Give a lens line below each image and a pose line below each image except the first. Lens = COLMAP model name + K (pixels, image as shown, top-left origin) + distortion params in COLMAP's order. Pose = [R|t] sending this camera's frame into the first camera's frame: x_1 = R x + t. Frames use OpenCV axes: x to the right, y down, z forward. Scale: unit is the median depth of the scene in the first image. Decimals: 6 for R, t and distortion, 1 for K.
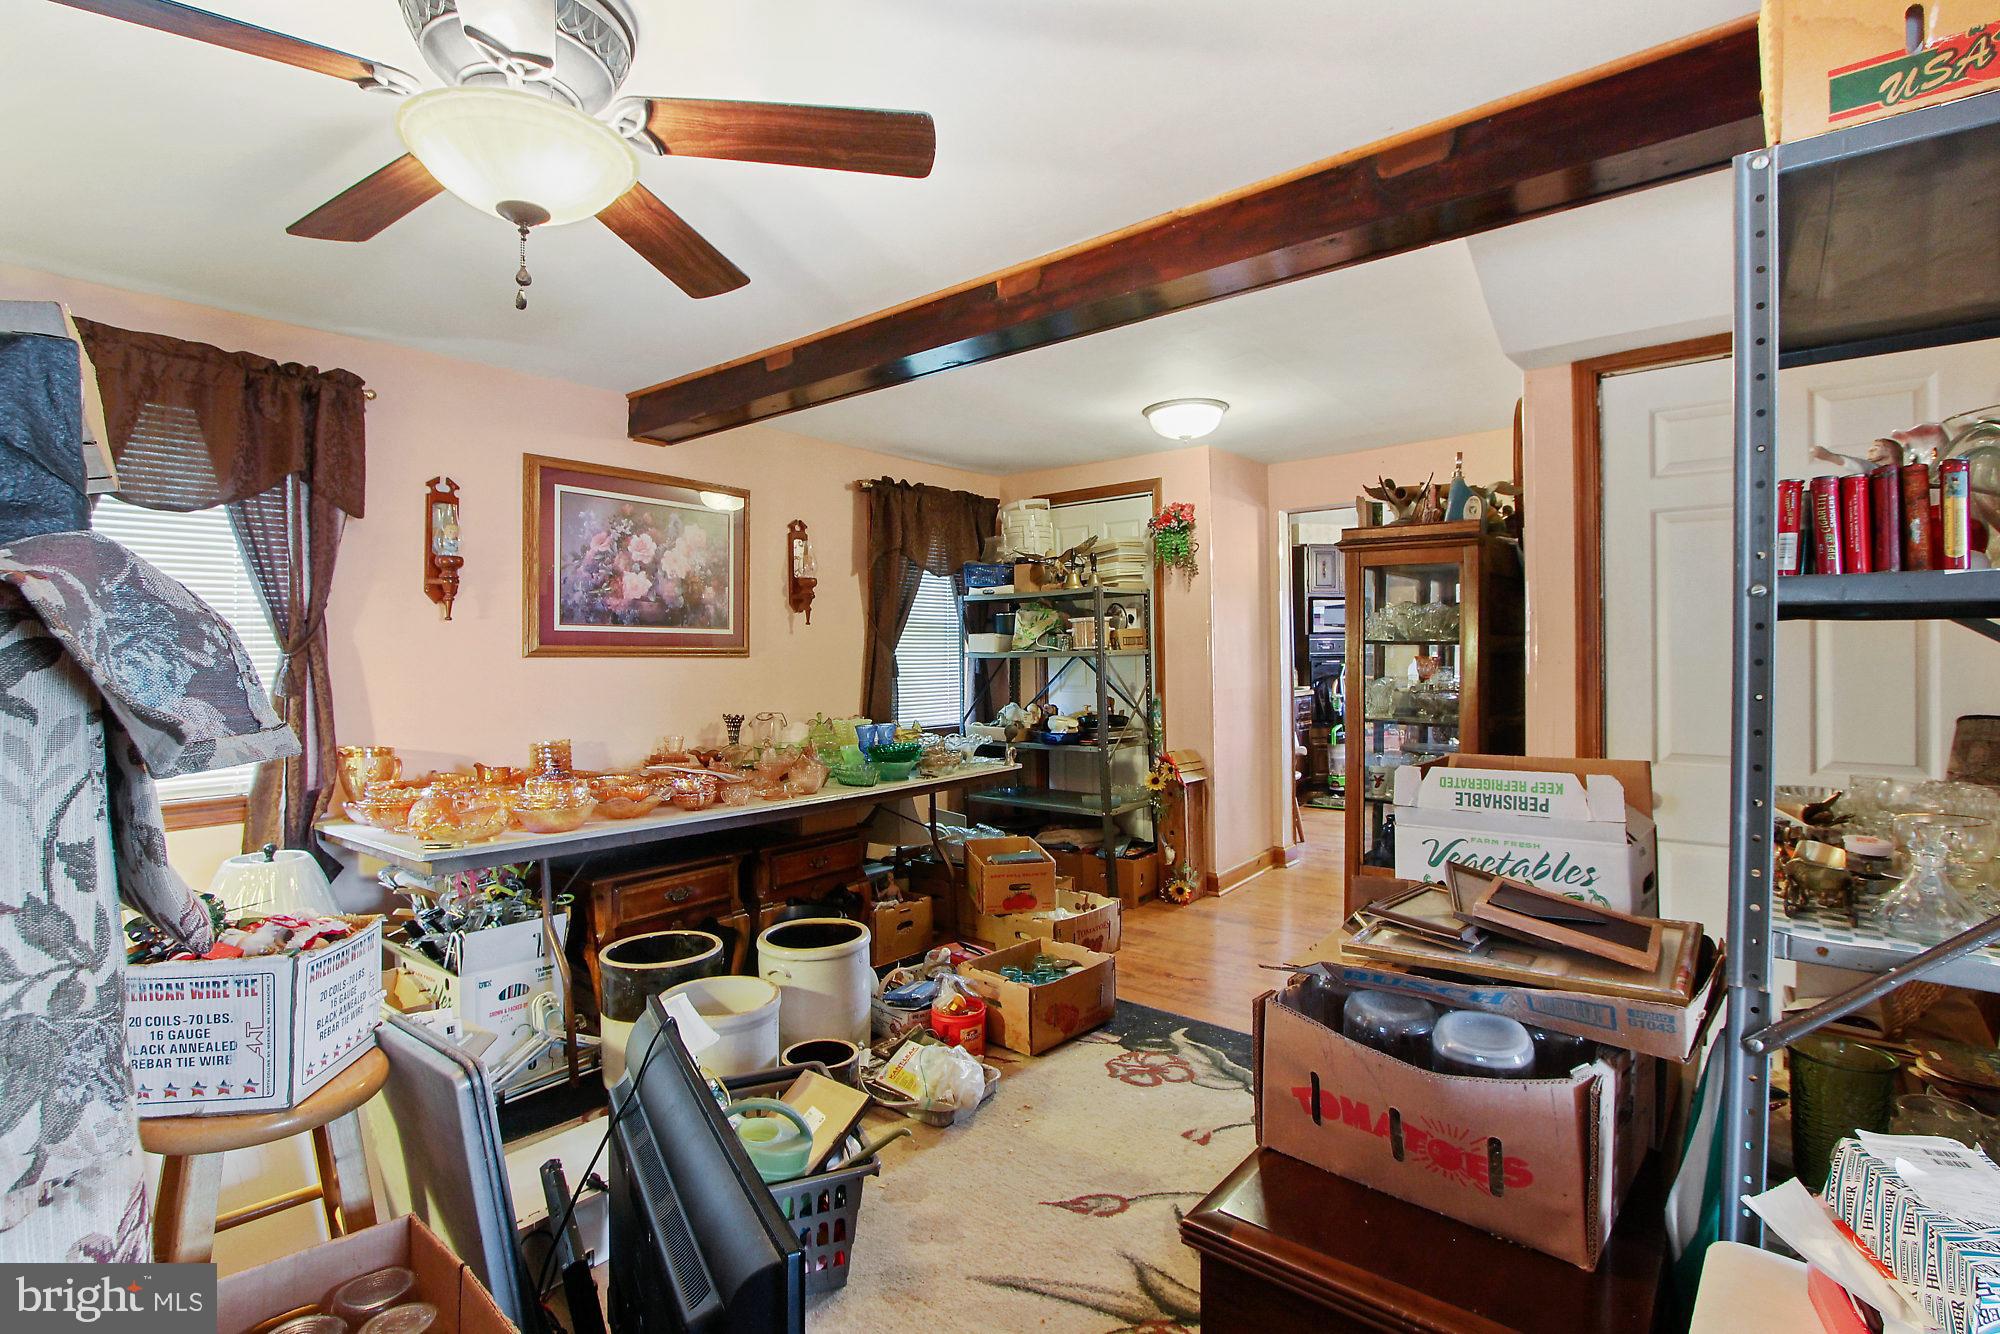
lens RADIAL K [[934.6, 0, 1002.7], [0, 934.6, 657.0], [0, 0, 1]] dist [-0.002154, 0.002320]
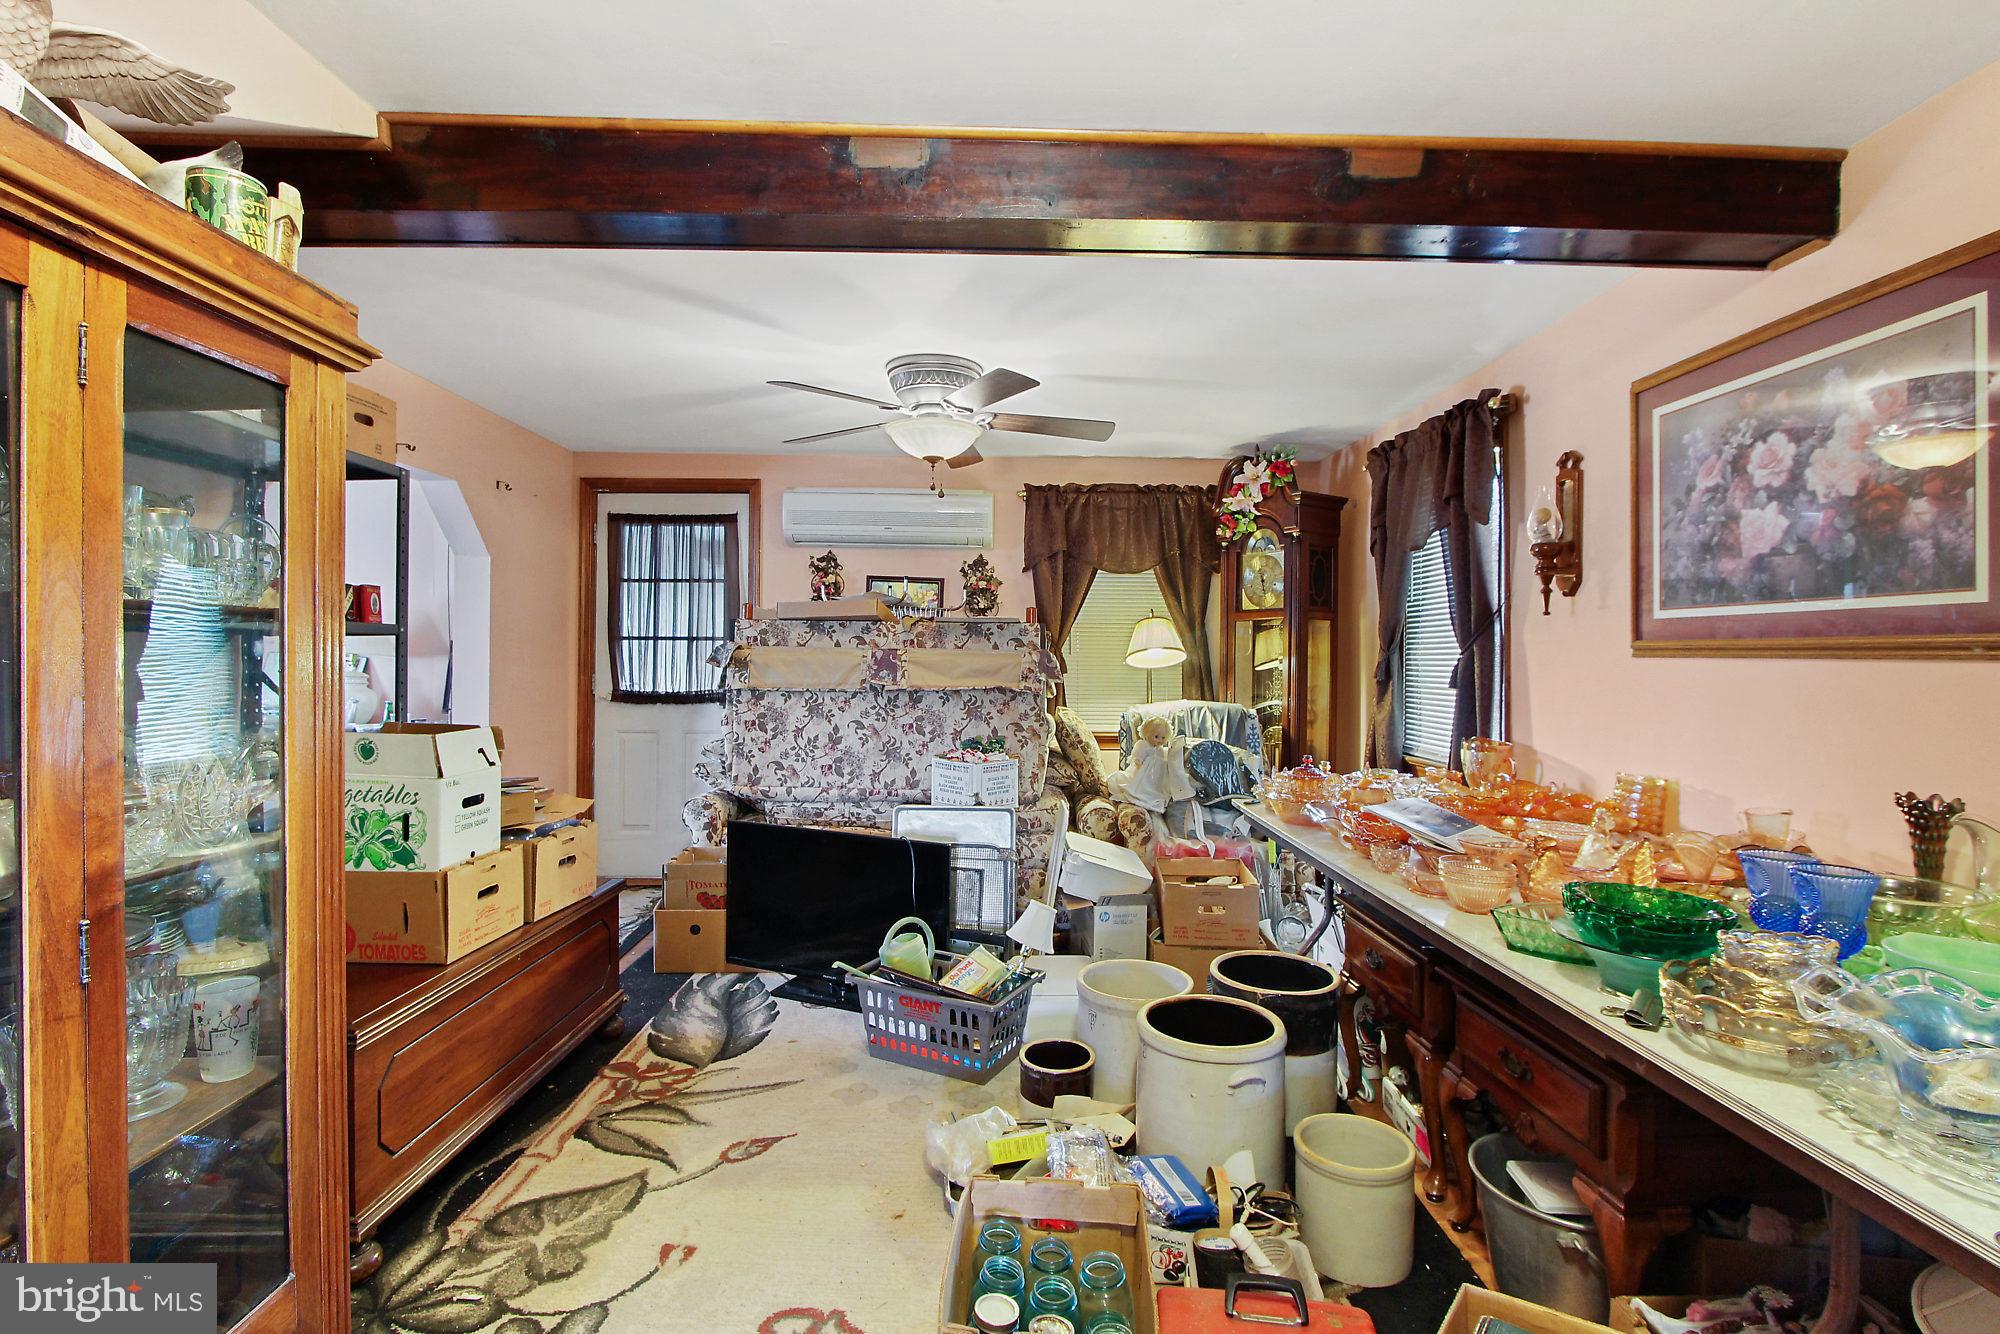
lens RADIAL K [[934.6, 0, 1007.3], [0, 934.6, 662.1], [0, 0, 1]] dist [-0.002154, 0.002320]
pose [[-0.772971, 0.006459, -0.634408, 0.325735], [0.001246, 0.999962, 0.008663, -0.002778], [0.634440, 0.005906, -0.772950, 1.183656]]
